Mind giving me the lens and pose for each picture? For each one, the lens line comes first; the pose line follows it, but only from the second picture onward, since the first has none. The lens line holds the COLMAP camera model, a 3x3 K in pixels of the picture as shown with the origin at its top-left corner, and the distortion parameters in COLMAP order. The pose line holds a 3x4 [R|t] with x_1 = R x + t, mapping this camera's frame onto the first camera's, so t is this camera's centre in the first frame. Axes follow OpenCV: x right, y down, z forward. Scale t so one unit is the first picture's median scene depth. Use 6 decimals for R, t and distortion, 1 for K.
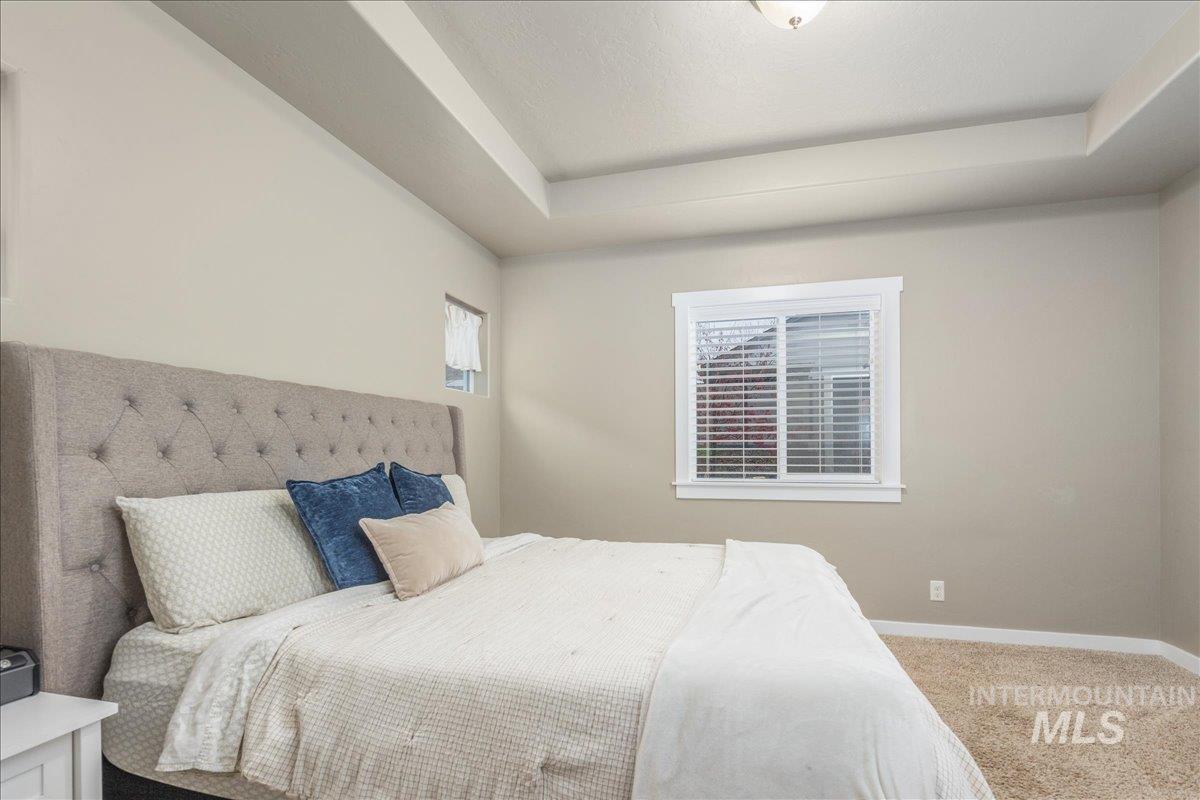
lens RADIAL K [[588.3, 0, 601.1], [0, 588.3, 442.4], [0, 0, 1]] dist [-0.013642, 0.001604]
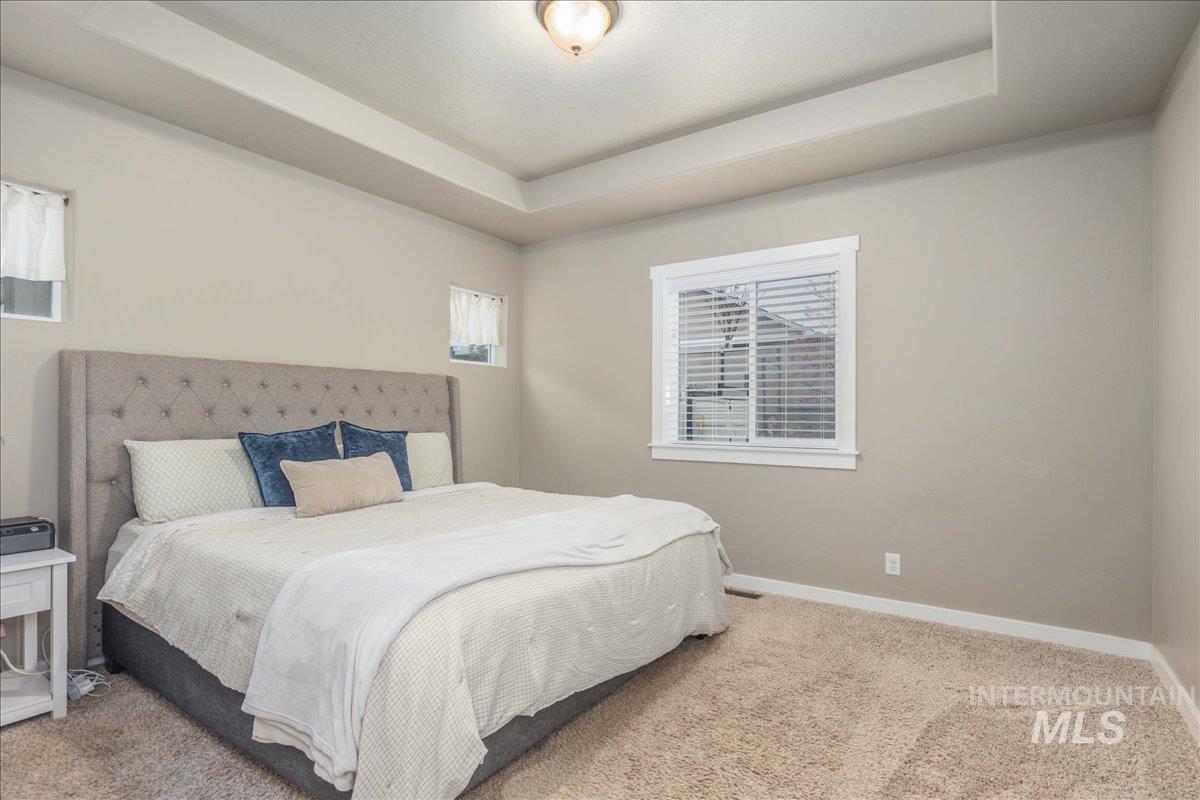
lens RADIAL K [[588.3, 0, 596.1], [0, 588.3, 405.9], [0, 0, 1]] dist [-0.013642, 0.001604]
pose [[0.945337, 0.001796, -0.326091, 0.676686], [-0.001603, 0.999998, 0.000860, -0.003440], [0.326092, -0.000290, 0.945338, -0.079399]]
